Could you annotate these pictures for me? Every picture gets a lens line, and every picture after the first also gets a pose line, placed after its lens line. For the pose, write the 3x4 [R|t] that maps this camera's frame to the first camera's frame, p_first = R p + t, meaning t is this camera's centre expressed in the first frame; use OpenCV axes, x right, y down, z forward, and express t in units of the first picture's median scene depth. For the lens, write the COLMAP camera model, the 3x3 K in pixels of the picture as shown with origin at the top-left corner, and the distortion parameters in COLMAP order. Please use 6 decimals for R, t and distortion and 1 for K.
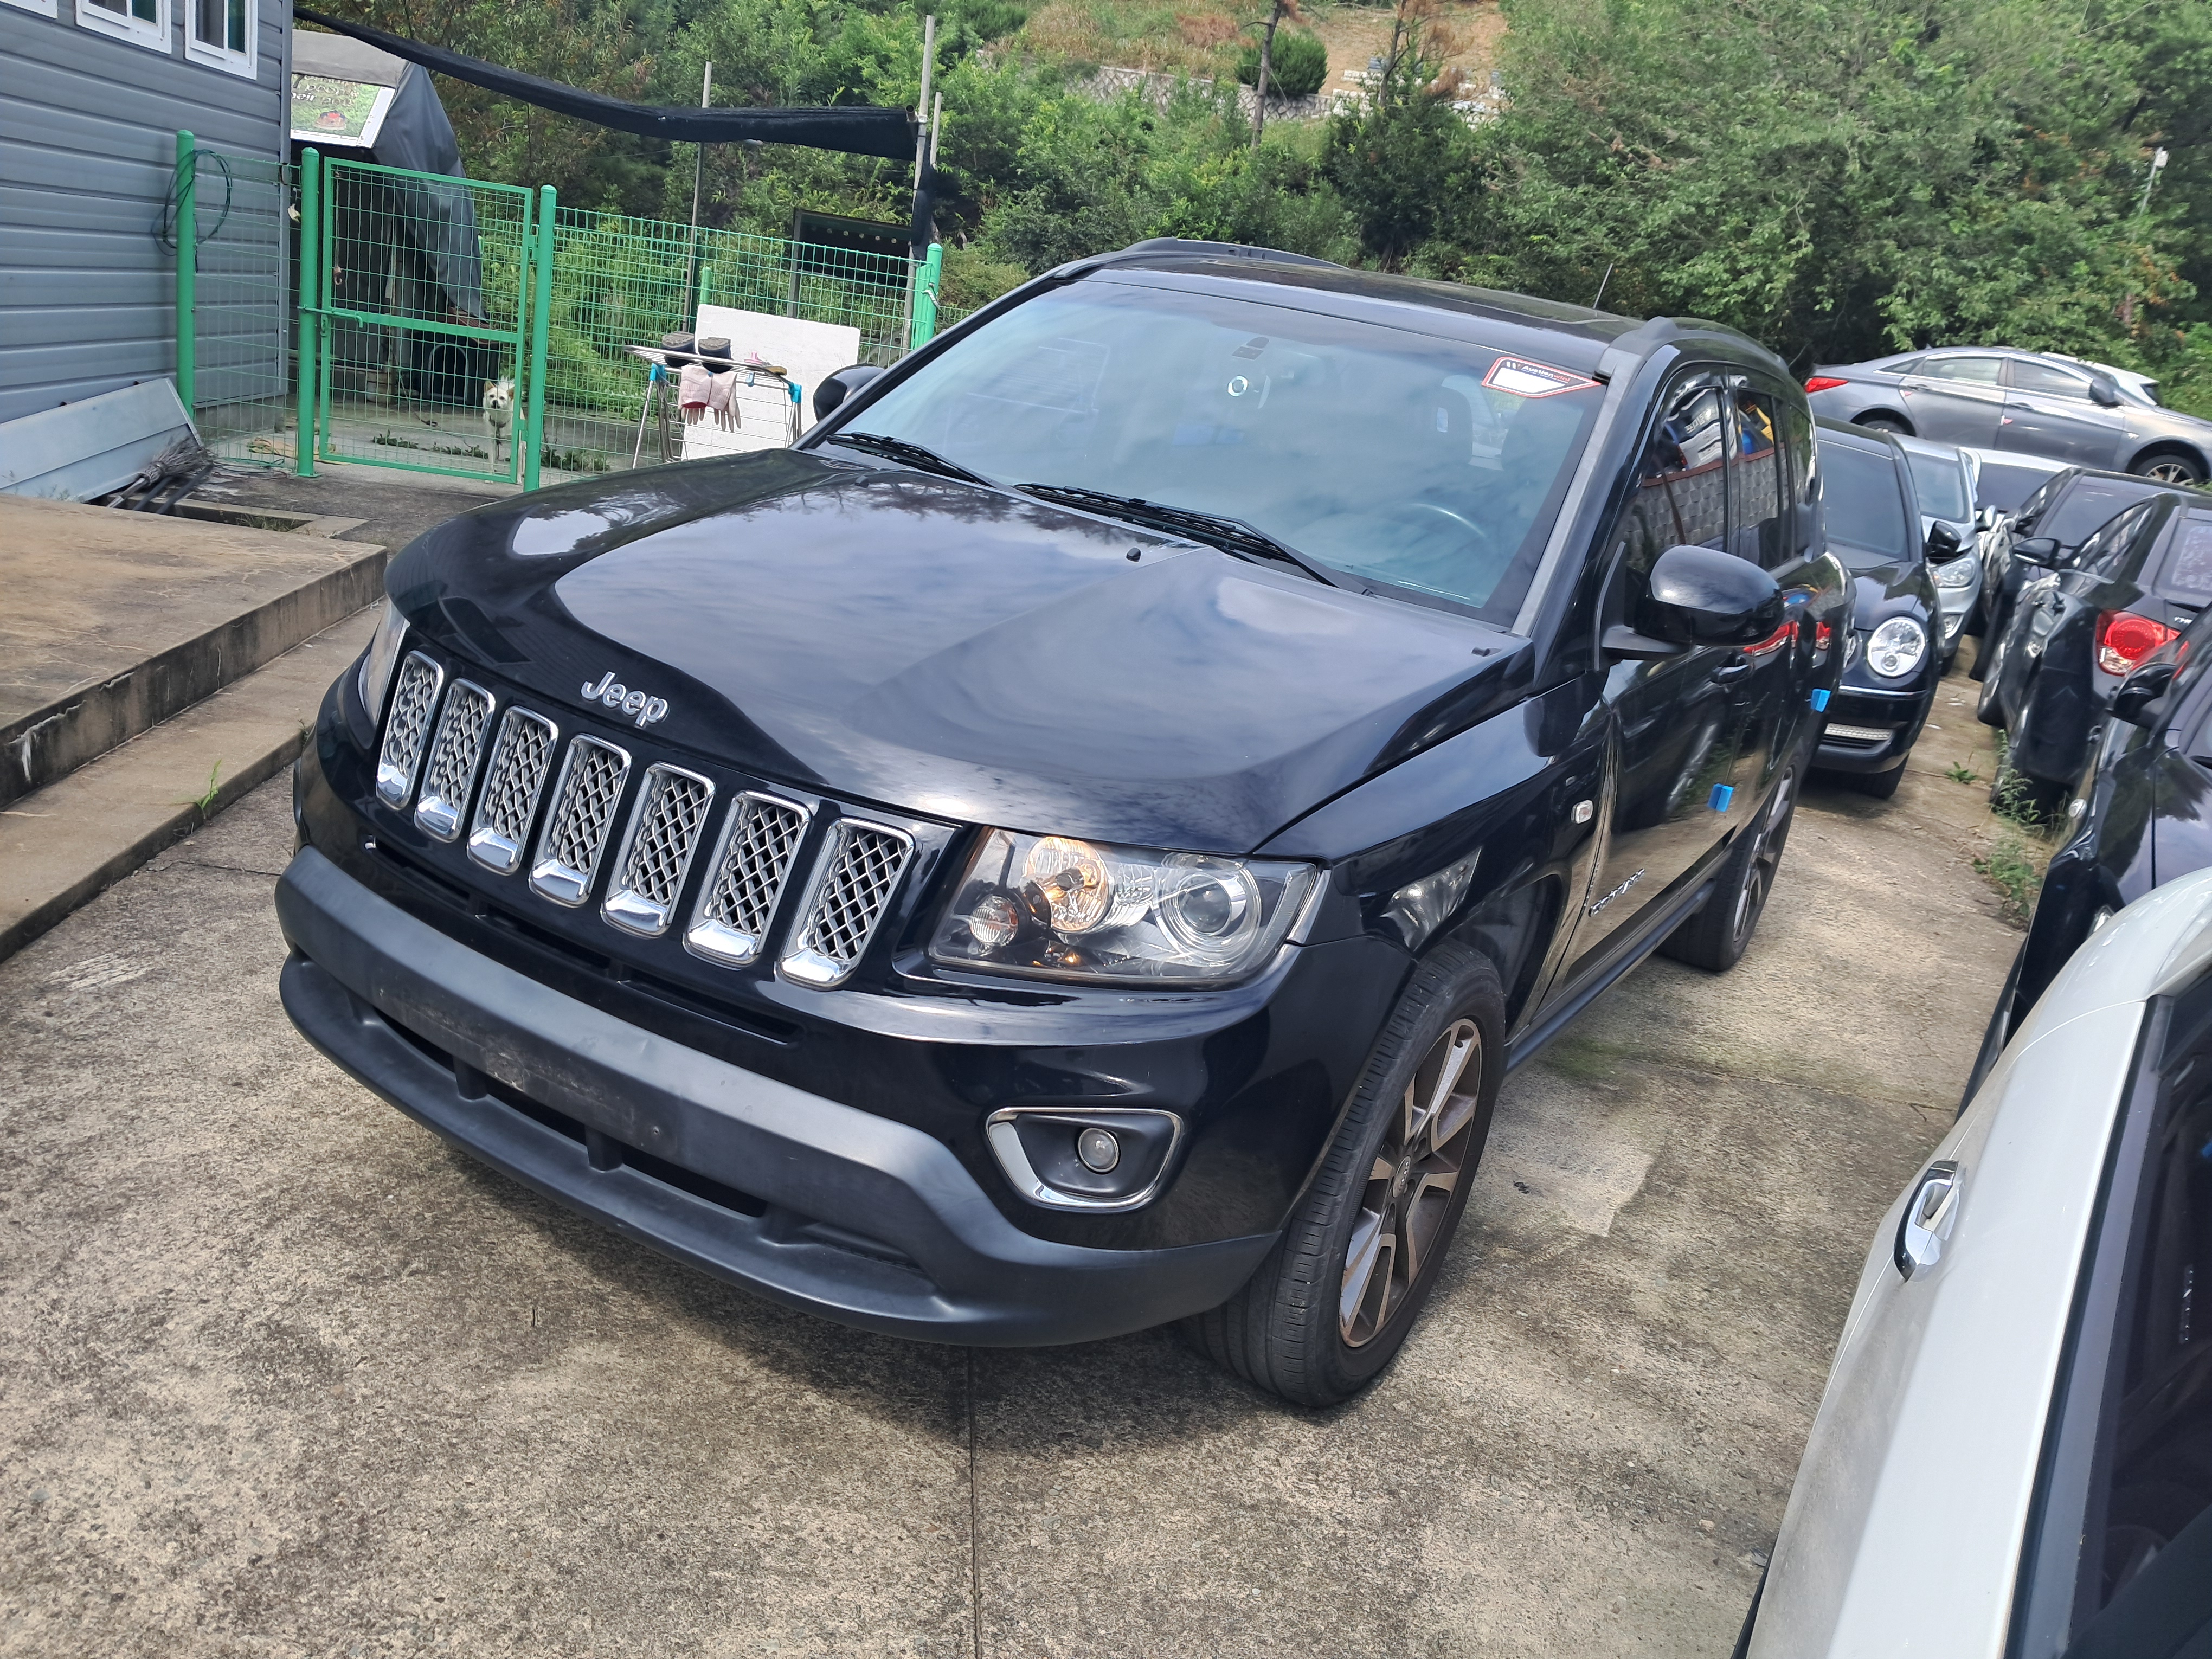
lens RADIAL K [[1779.0, 0, 1098.0], [0, 1779.0, 846.5], [0, 0, 1]] dist [0.005523, -0.006152]
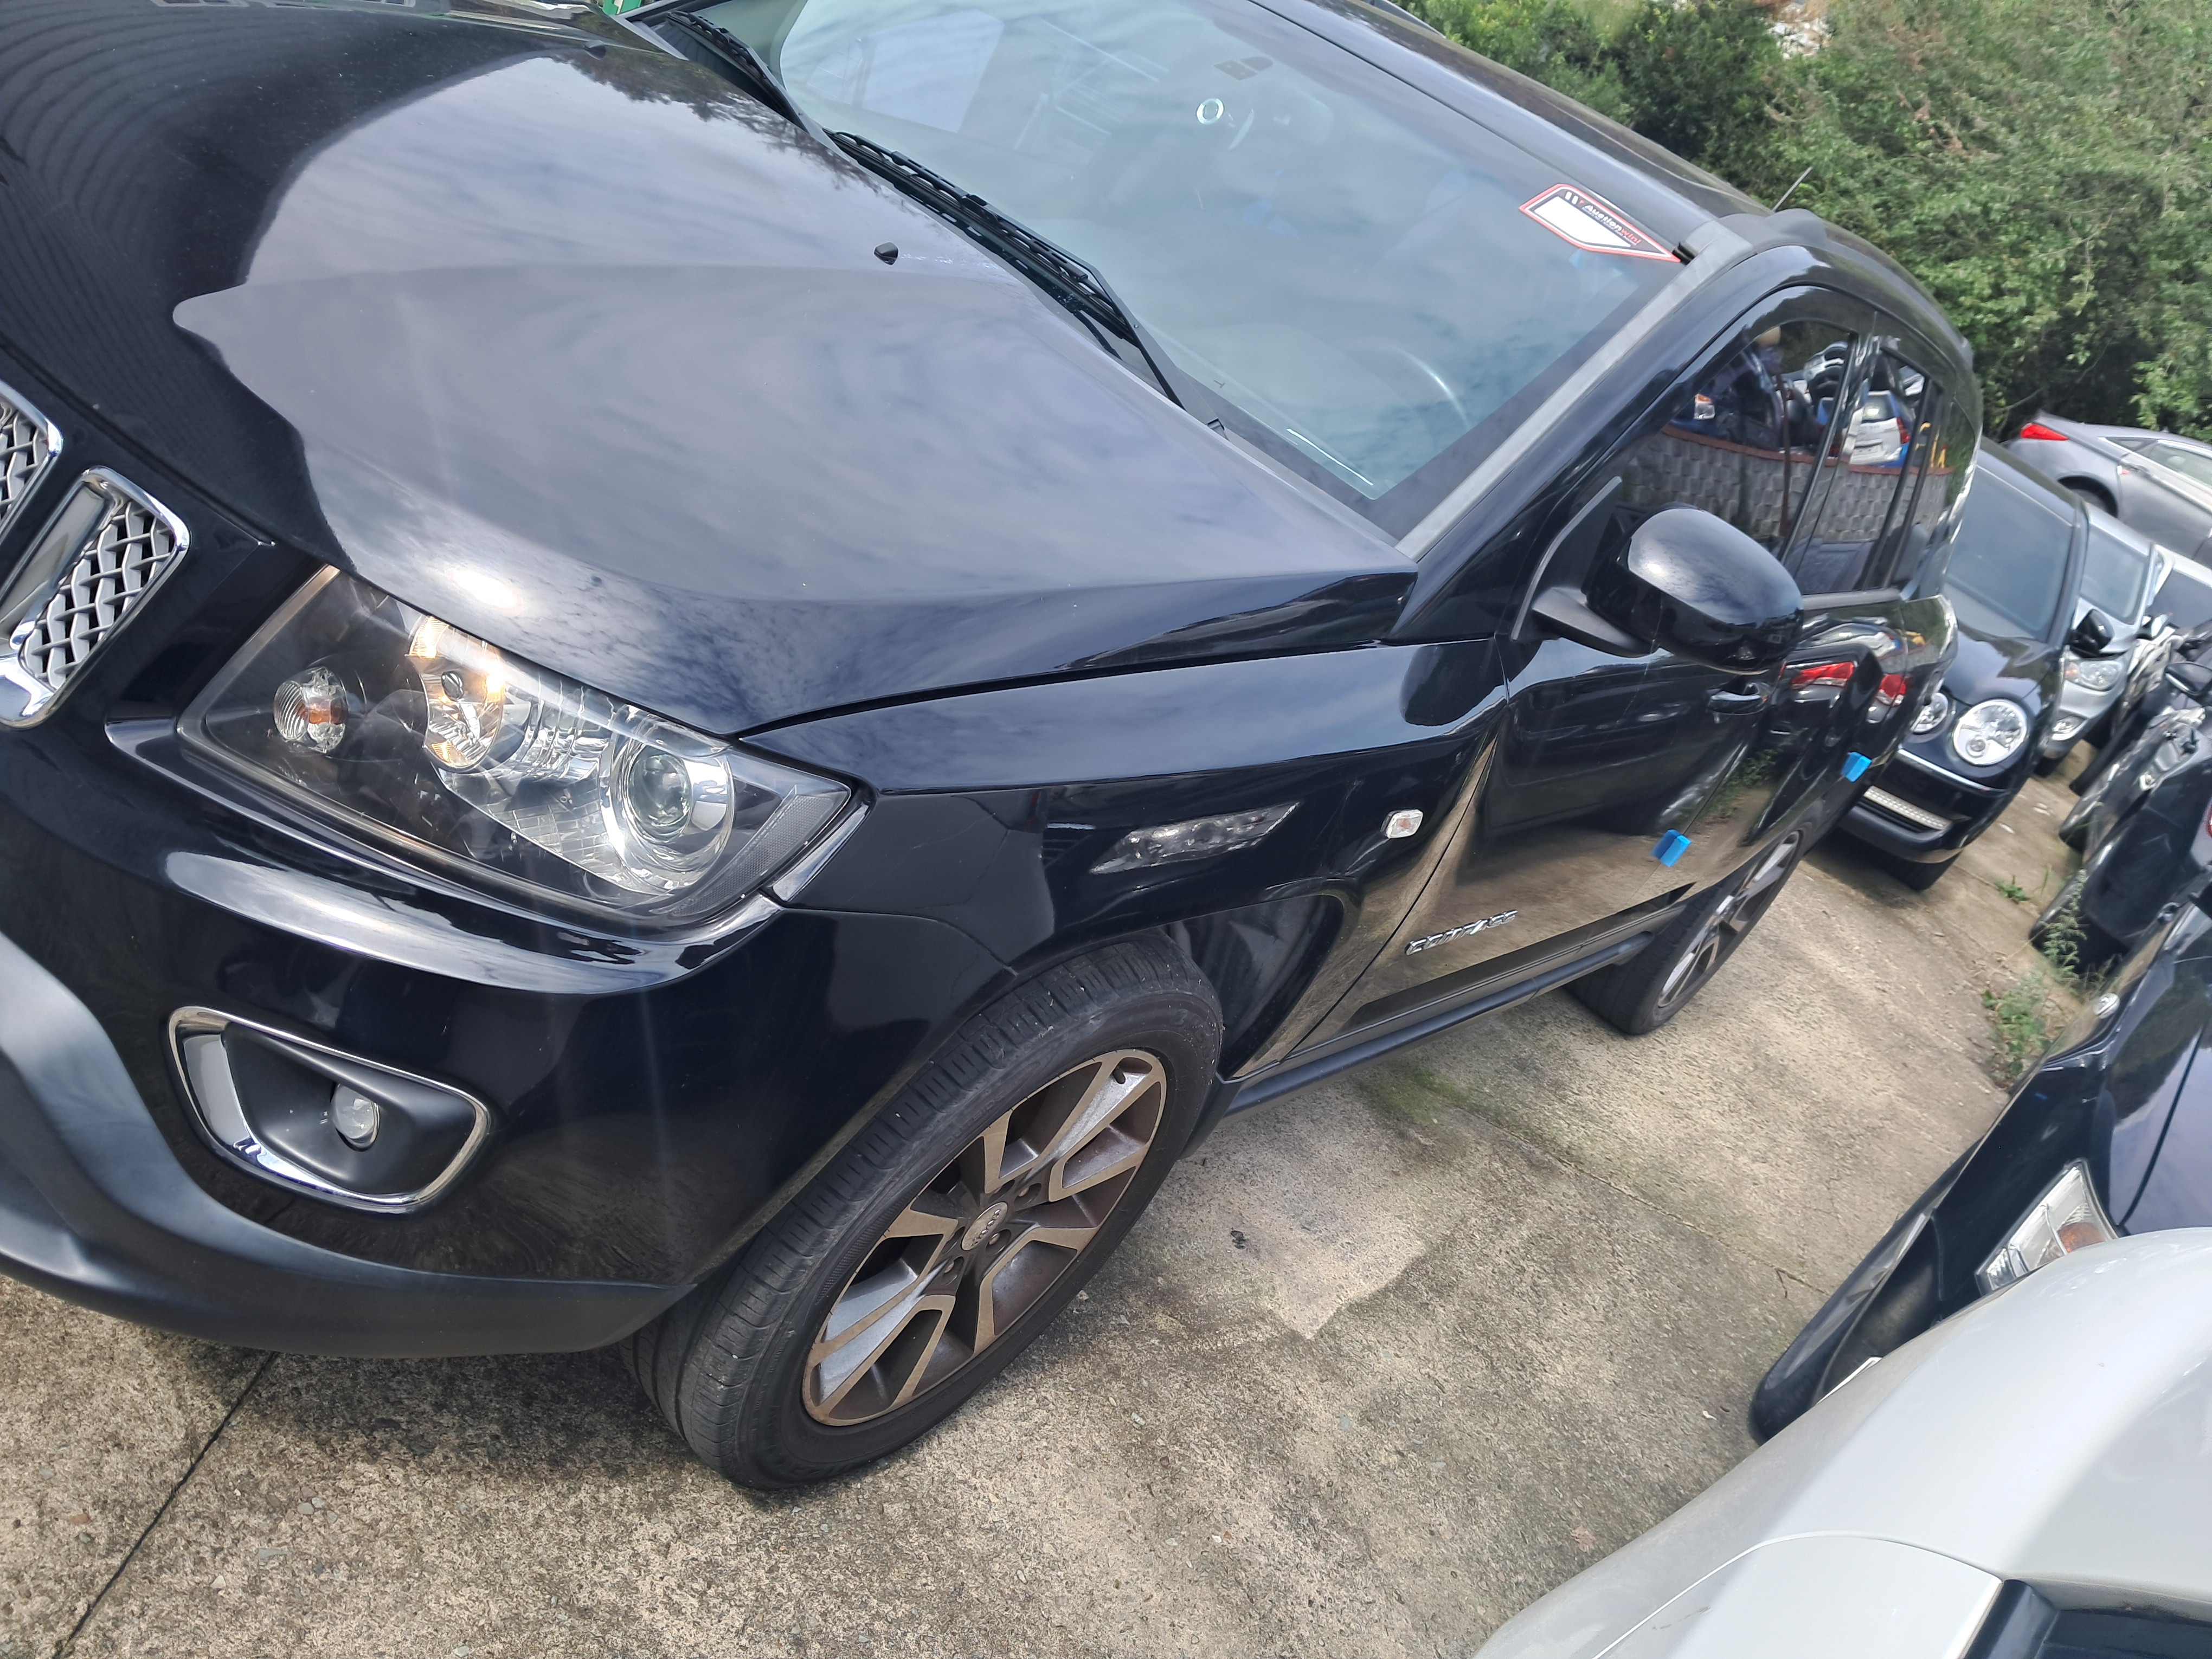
lens RADIAL K [[1779.0, 0, 1112.2], [0, 1779.0, 826.2], [0, 0, 1]] dist [0.005523, -0.006152]
pose [[0.947281, 0.320256, -0.009714, 0.087290], [-0.317703, 0.942794, 0.101015, -0.026872], [0.041509, -0.092604, 0.994837, 0.152951]]
